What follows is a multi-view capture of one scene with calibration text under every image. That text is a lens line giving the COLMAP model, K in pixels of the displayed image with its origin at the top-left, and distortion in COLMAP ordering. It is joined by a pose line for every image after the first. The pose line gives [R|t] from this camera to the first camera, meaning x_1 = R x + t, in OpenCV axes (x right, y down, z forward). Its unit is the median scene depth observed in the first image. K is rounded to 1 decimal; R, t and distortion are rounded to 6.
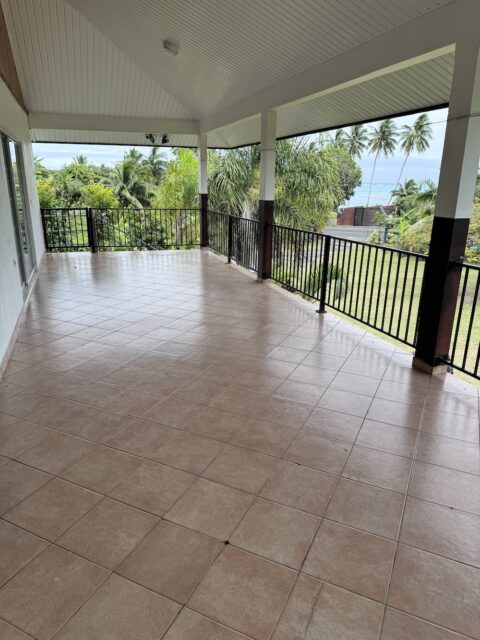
lens RADIAL K [[442.0, 0, 240.0], [0, 442.0, 320.0], [0, 0, 1]] dist [0.001901, 0.000097]
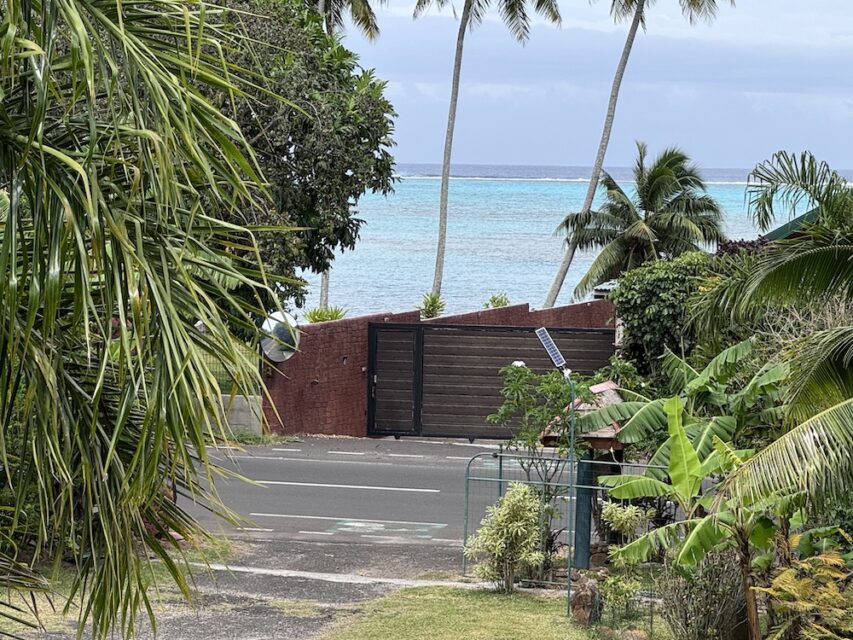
lens RADIAL K [[2434.2, 0, 426.5], [0, 2434.2, 320.0], [0, 0, 1]] dist [-0.054285, -0.197138]
pose [[0.959992, -0.004459, 0.279990, 0.036519], [0.068047, 0.973618, -0.217803, -0.064588], [-0.271632, 0.228142, 0.934969, 0.182357]]
